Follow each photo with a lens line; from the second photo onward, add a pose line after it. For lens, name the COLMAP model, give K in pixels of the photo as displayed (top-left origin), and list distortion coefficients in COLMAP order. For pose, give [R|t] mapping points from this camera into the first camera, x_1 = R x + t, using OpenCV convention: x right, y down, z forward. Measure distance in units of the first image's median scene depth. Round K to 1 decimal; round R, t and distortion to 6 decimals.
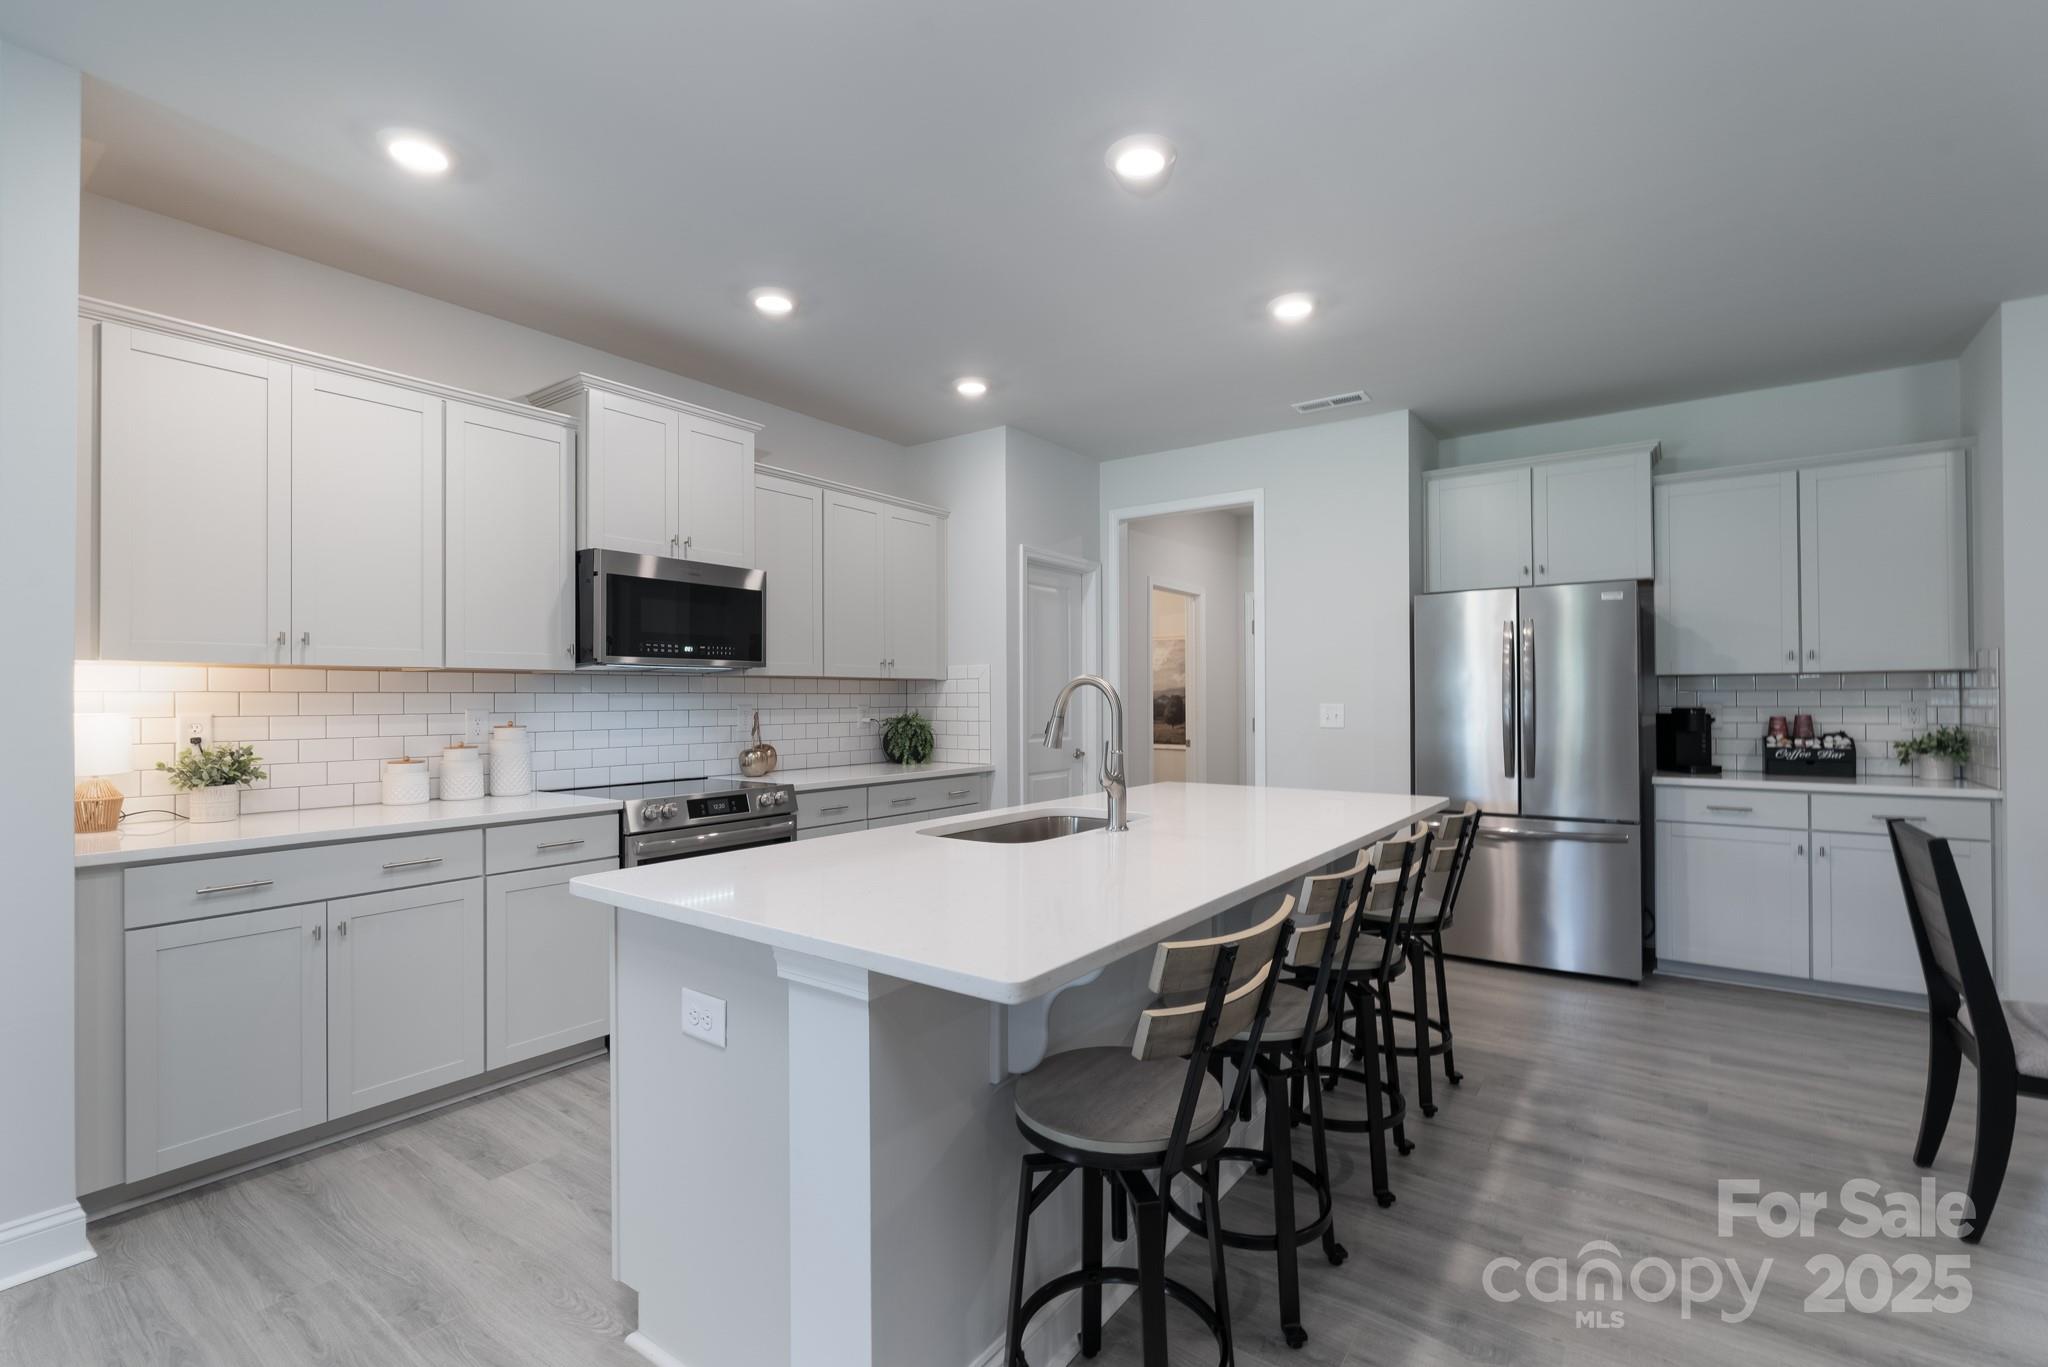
lens RADIAL K [[918.5, 0, 1011.4], [0, 918.5, 688.9], [0, 0, 1]] dist [-0.003520, -0.000393]
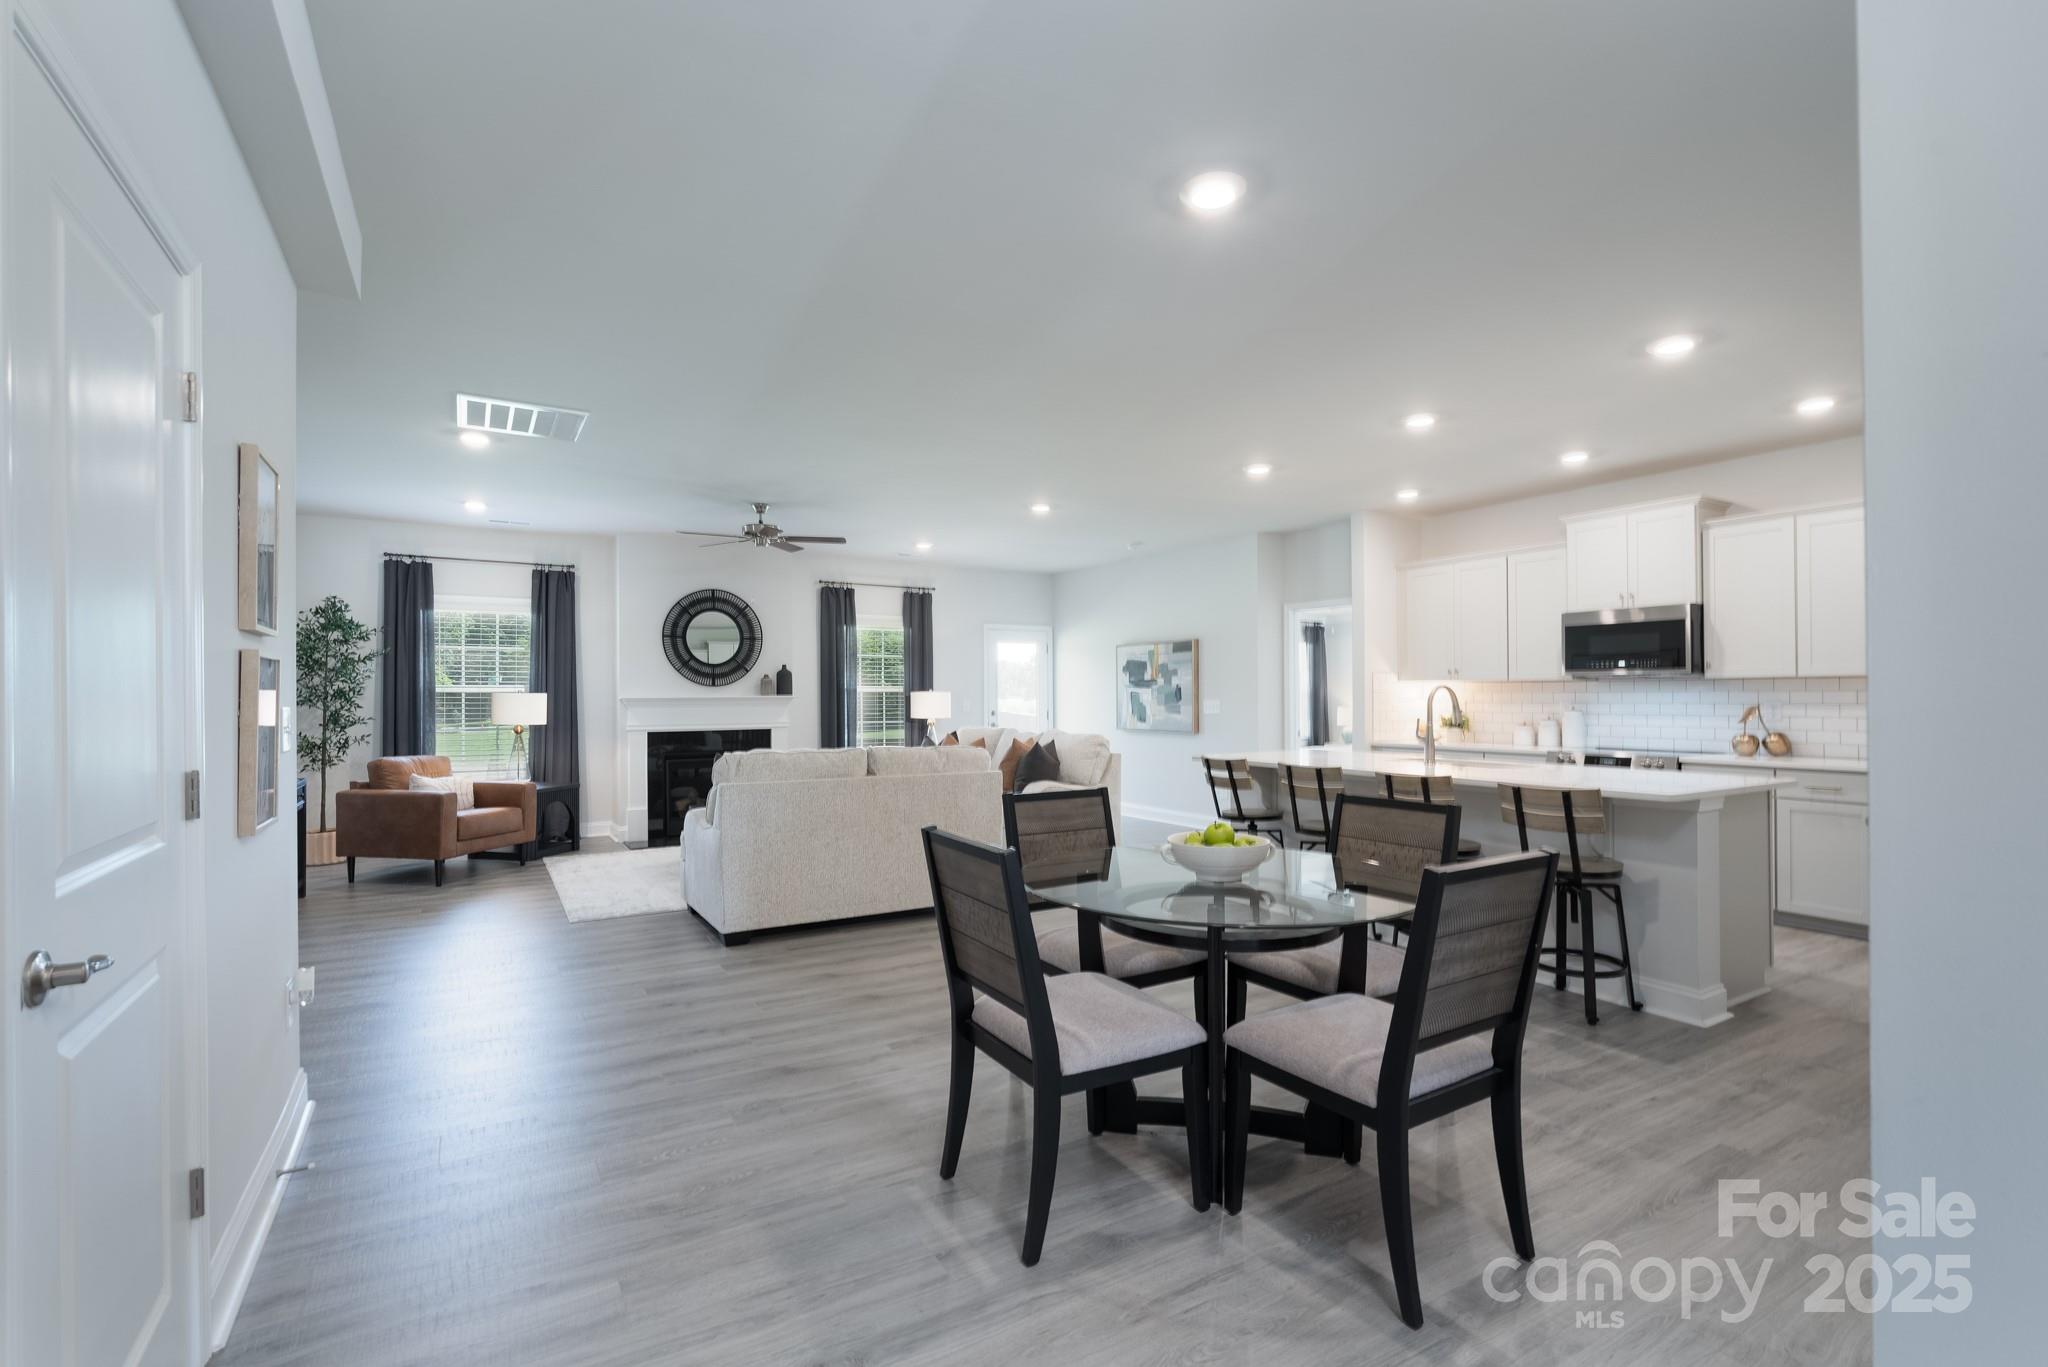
lens RADIAL K [[918.5, 0, 1008.1], [0, 918.5, 689.2], [0, 0, 1]] dist [-0.003520, -0.000393]
pose [[-0.397931, -0.002419, -0.917412, 1.359827], [0.011930, 0.999898, -0.007812, -0.000142], [0.917338, -0.014054, -0.397862, 0.575276]]
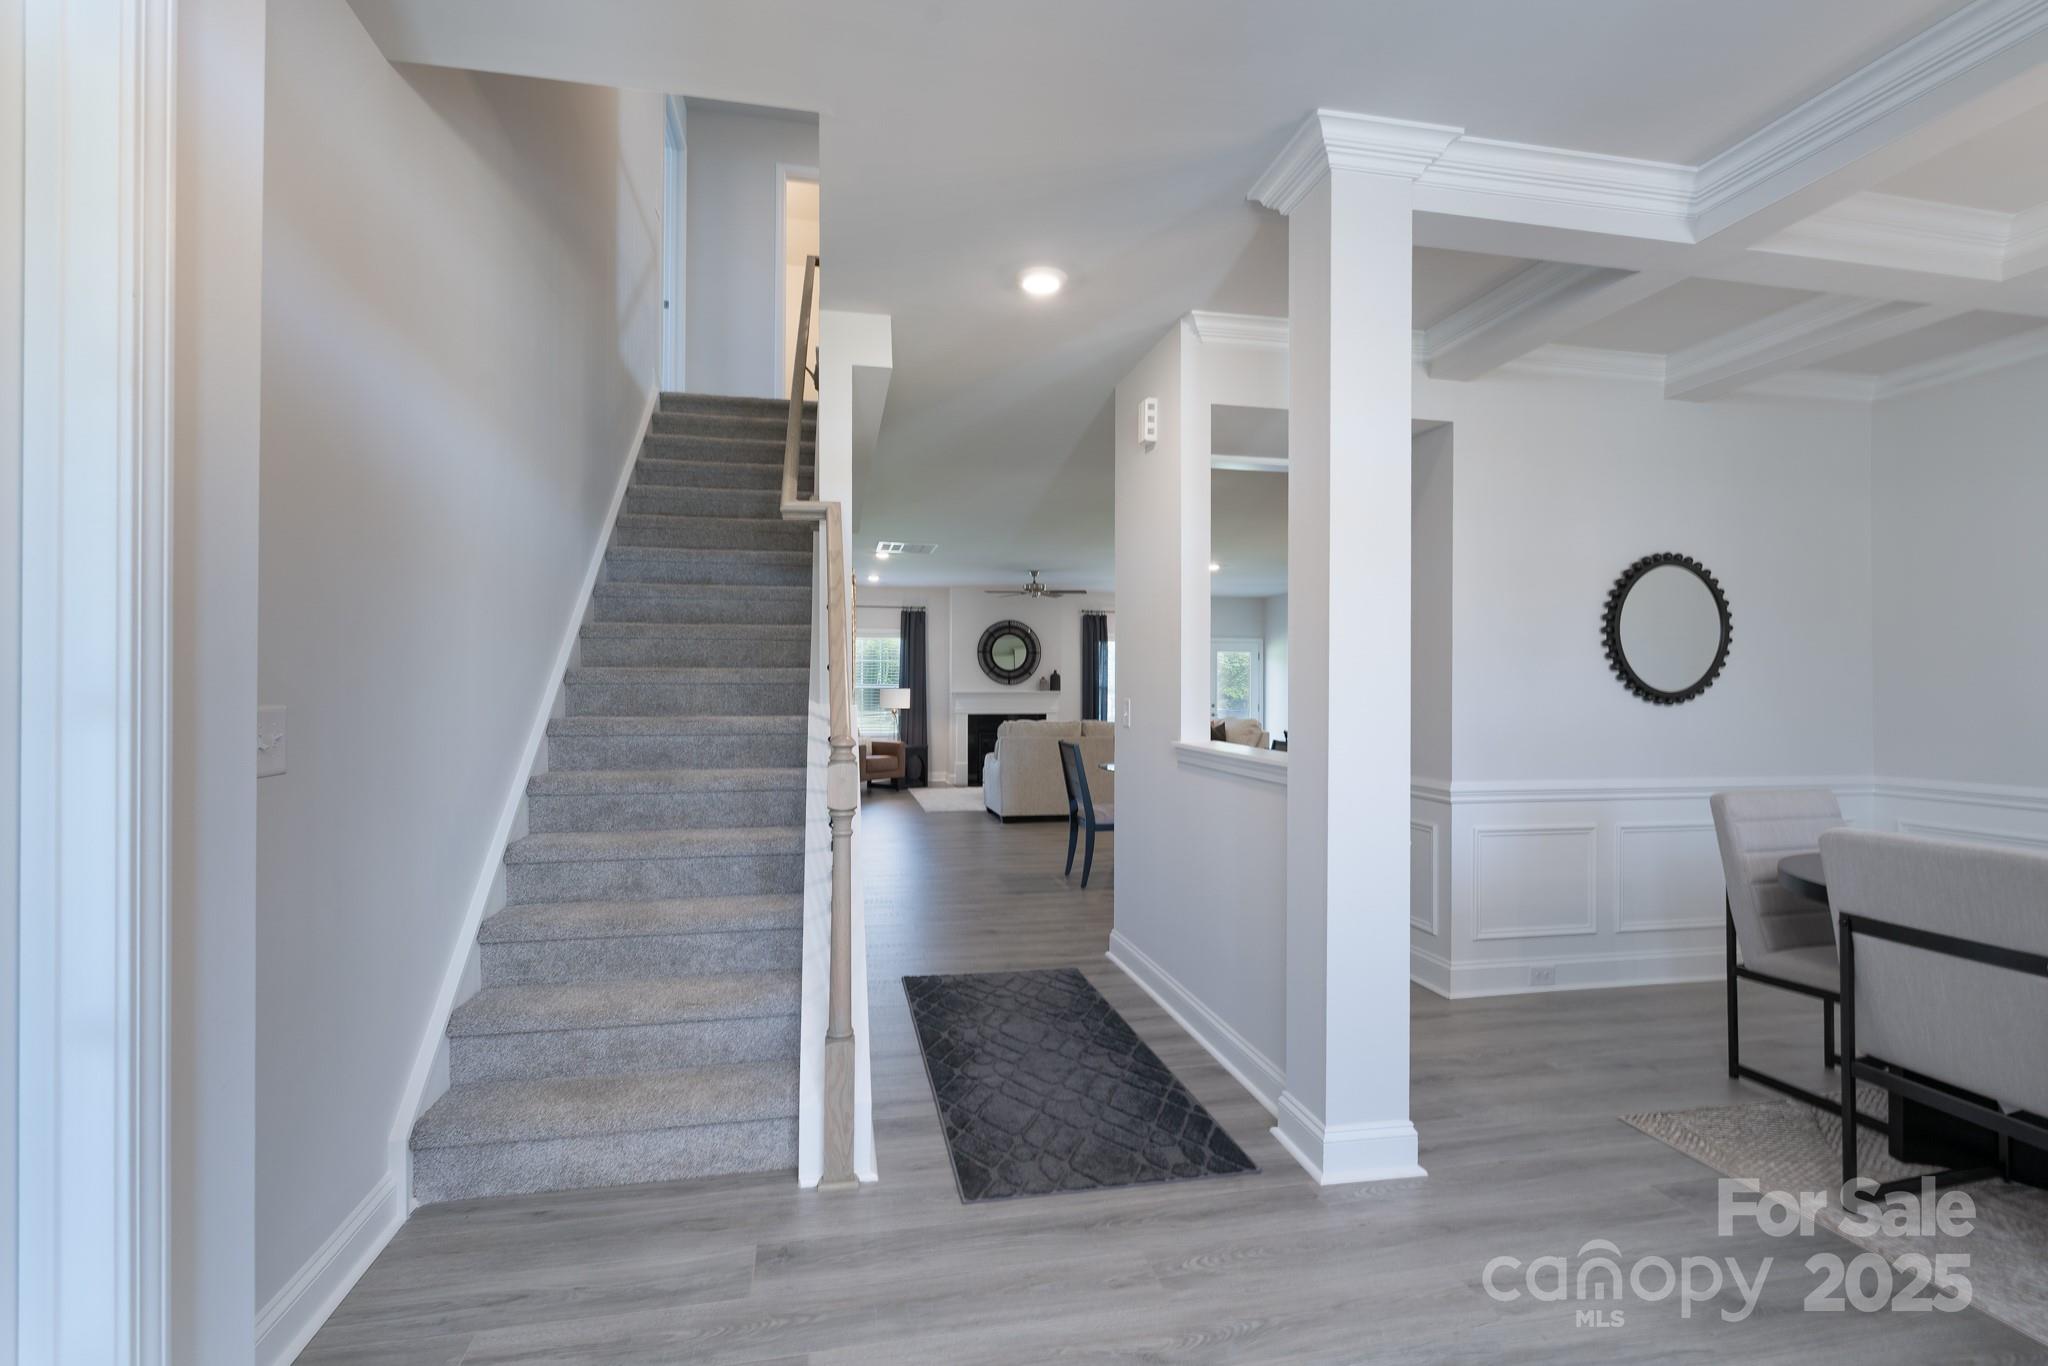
lens RADIAL K [[918.5, 0, 1013.9], [0, 918.5, 680.4], [0, 0, 1]] dist [-0.003520, -0.000393]
pose [[-0.674590, -0.010615, -0.738116, 2.004157], [0.002492, 0.999858, -0.016656, 0.006016], [0.738188, -0.013075, -0.674468, 1.245607]]
